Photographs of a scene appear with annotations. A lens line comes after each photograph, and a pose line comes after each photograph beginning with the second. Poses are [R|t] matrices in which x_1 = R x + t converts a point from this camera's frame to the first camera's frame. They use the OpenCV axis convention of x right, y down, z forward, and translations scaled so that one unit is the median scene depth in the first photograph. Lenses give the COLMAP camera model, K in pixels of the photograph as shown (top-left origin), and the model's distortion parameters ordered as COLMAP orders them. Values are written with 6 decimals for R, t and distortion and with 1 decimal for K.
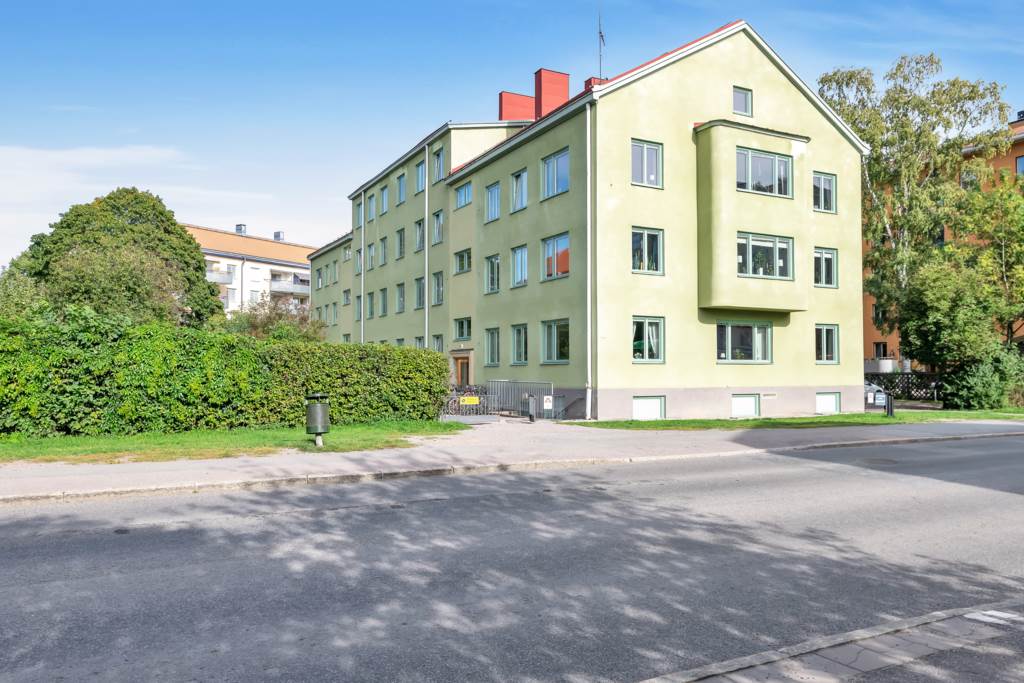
lens RADIAL K [[730.8, 0, 512.0], [0, 730.8, 341.5], [0, 0, 1]] dist [-0.005690, -0.000962]
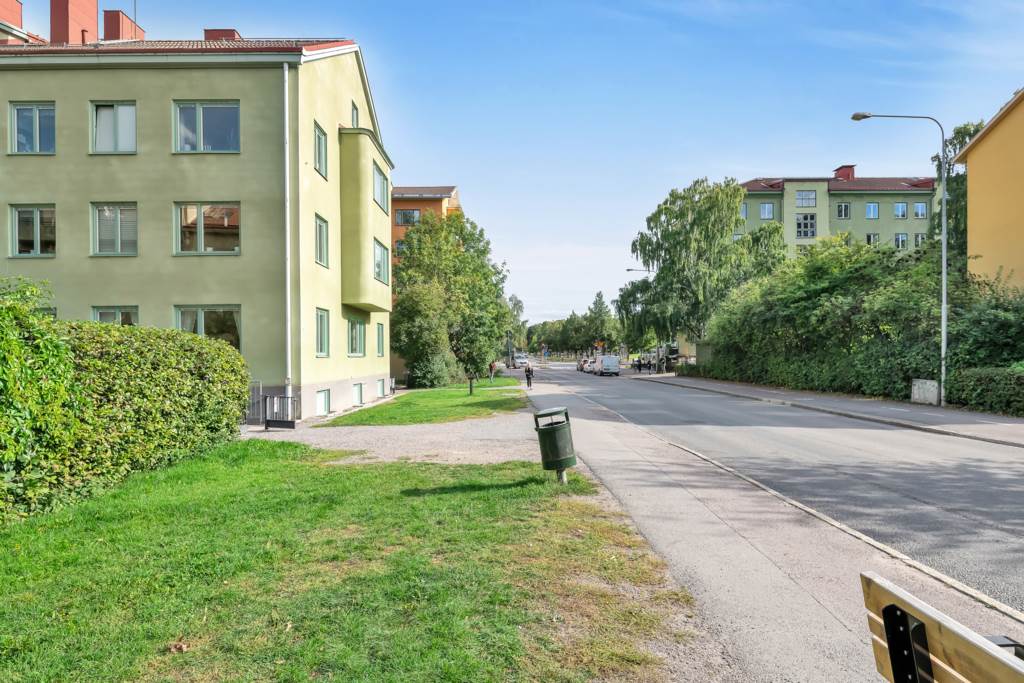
lens RADIAL K [[583.0, 0, 513.4], [0, 583.0, 355.3], [0, 0, 1]] dist [0.002982, 0.000502]
pose [[0.462526, -0.004123, 0.886596, -0.352192], [-0.024785, 0.999538, 0.017578, 0.007080], [-0.886259, -0.030104, 0.462210, 0.374335]]
